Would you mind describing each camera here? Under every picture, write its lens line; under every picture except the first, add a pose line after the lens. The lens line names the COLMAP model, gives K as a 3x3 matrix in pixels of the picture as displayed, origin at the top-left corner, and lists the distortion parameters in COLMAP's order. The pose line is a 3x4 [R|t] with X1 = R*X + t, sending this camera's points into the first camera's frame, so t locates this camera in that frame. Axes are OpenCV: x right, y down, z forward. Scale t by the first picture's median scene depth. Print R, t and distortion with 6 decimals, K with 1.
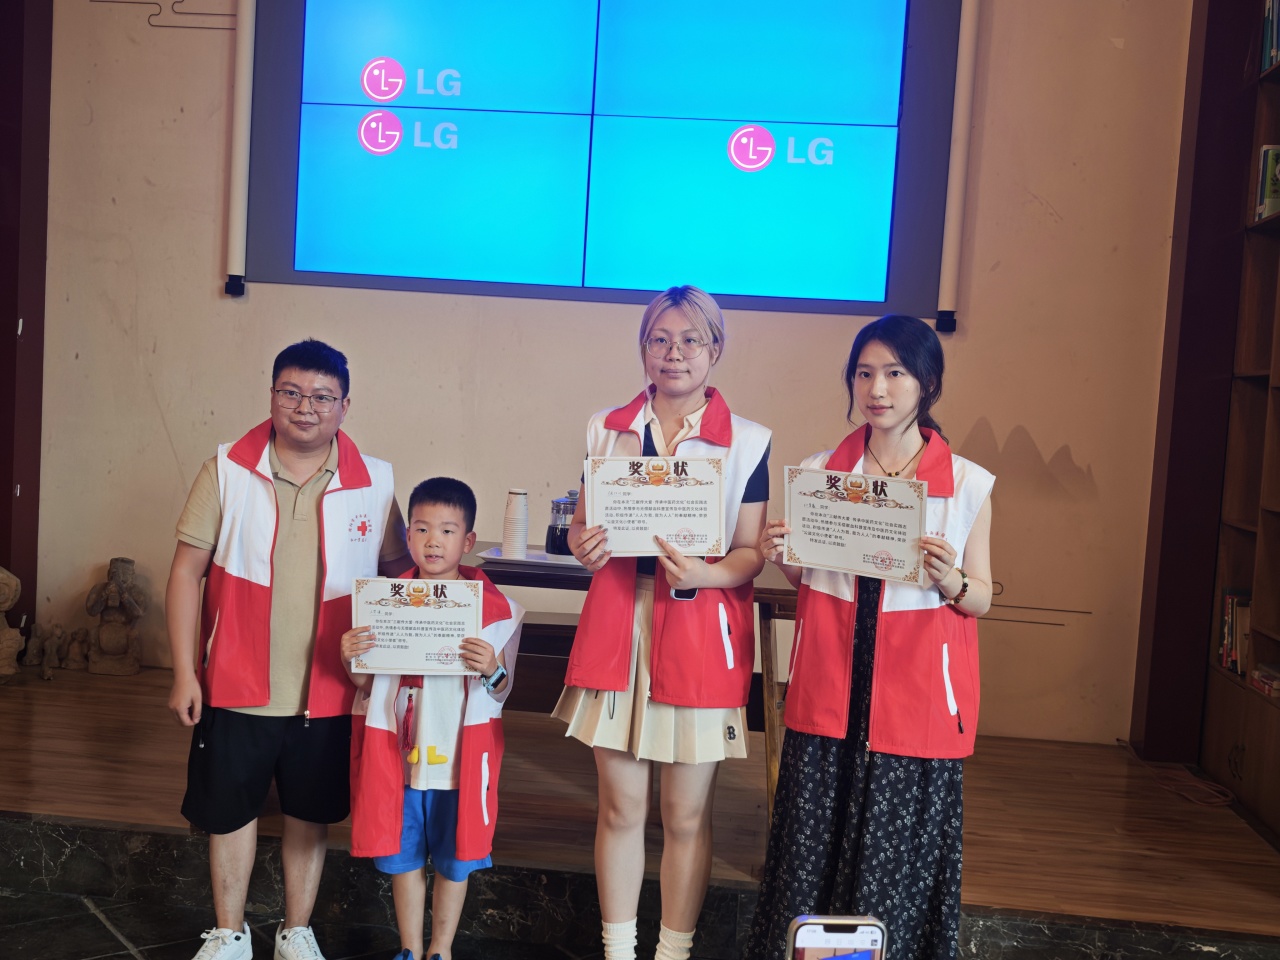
lens RADIAL K [[1451.0, 0, 640.0], [0, 1451.0, 480.0], [0, 0, 1]] dist [0.111067, -0.339736]
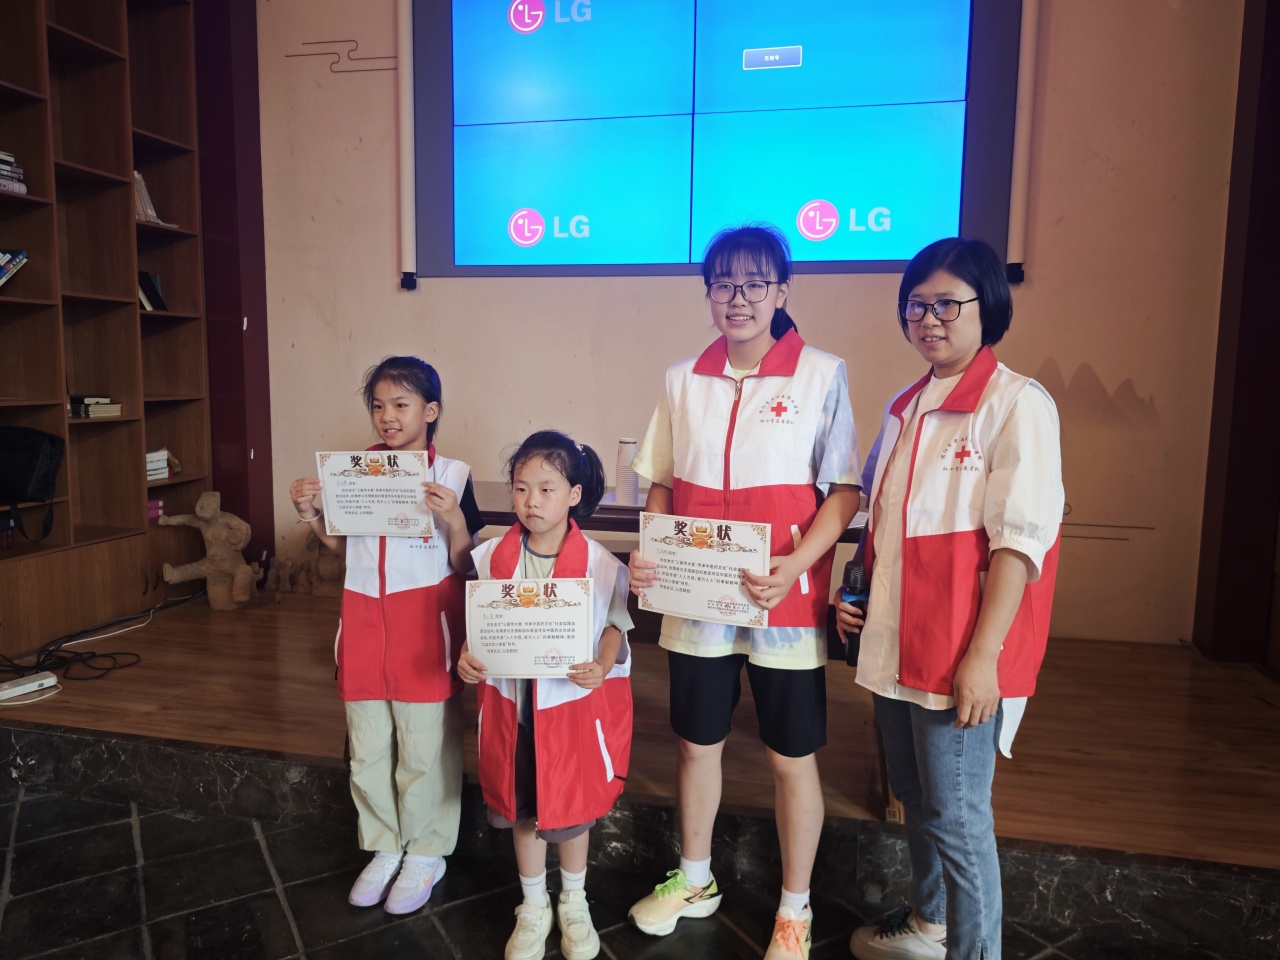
lens RADIAL K [[917.5, 0, 640.0], [0, 917.5, 480.0], [0, 0, 1]] dist [0.000317, -0.004942]
pose [[0.992793, -0.033331, -0.115114, -0.000161], [0.039600, 0.997830, 0.052606, 0.001485], [0.113110, -0.056785, 0.991958, 0.262196]]
